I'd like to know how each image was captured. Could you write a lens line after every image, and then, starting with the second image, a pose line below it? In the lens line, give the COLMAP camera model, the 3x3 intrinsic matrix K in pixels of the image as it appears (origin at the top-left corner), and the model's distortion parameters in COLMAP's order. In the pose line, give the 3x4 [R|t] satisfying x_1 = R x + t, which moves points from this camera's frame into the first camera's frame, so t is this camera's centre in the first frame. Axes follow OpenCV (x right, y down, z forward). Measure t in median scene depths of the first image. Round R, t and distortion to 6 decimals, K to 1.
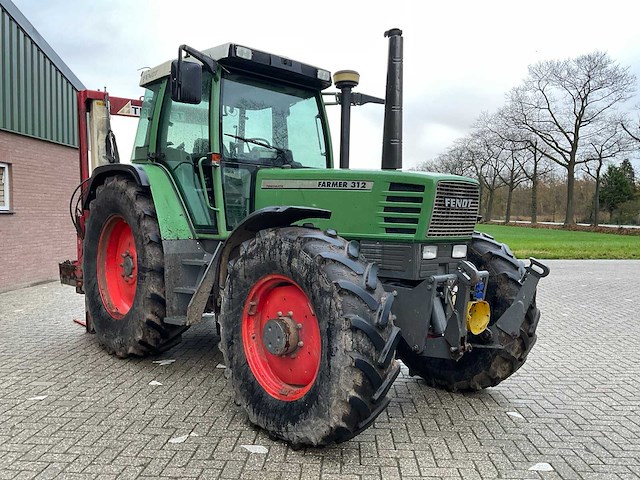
lens RADIAL K [[525.8, 0, 316.7], [0, 525.8, 237.5], [0, 0, 1]] dist [0.119567, -0.245159]
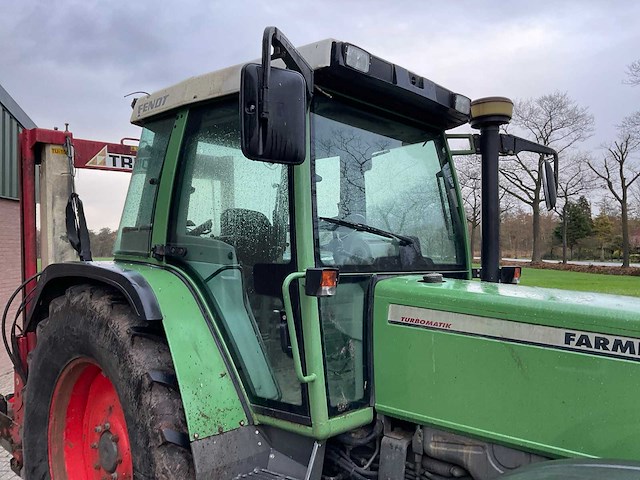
lens RADIAL K [[530.2, 0, 316.1], [0, 530.2, 236.7], [0, 0, 1]] dist [0.052433, -0.096360]
pose [[0.996911, -0.010389, 0.077851, -0.209539], [0.015735, 0.997536, -0.068370, -0.139139], [-0.076949, 0.069384, 0.994618, 0.491084]]
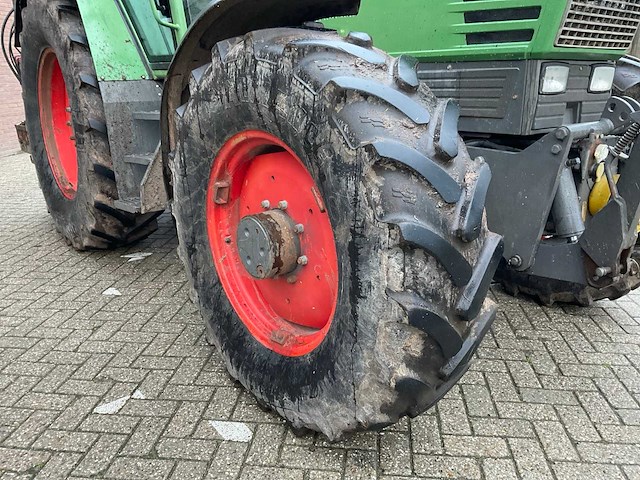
lens RADIAL K [[530.2, 0, 316.1], [0, 530.2, 236.7], [0, 0, 1]] dist [0.052433, -0.096360]
pose [[0.997640, -0.008121, -0.068184, 0.013756], [0.025267, 0.966727, 0.254559, 0.028149], [0.063848, -0.255681, 0.964650, 0.334402]]
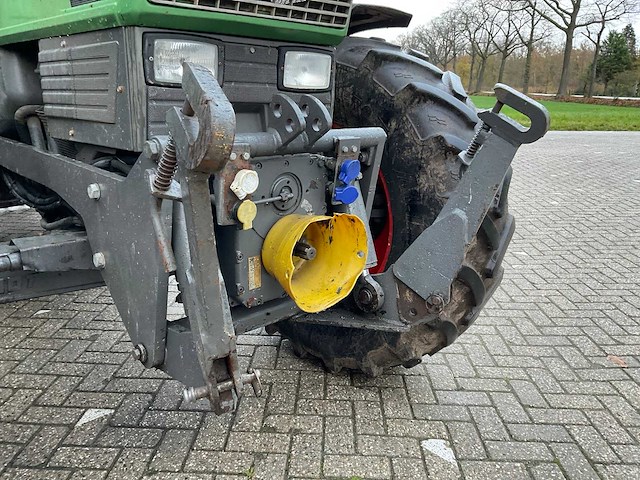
lens RADIAL K [[530.2, 0, 316.1], [0, 530.2, 236.7], [0, 0, 1]] dist [0.052433, -0.096360]
pose [[0.999693, -0.003706, 0.024510, 0.210384], [-0.002008, 0.973409, 0.229065, 0.041552], [-0.024707, -0.229044, 0.973103, 0.492138]]
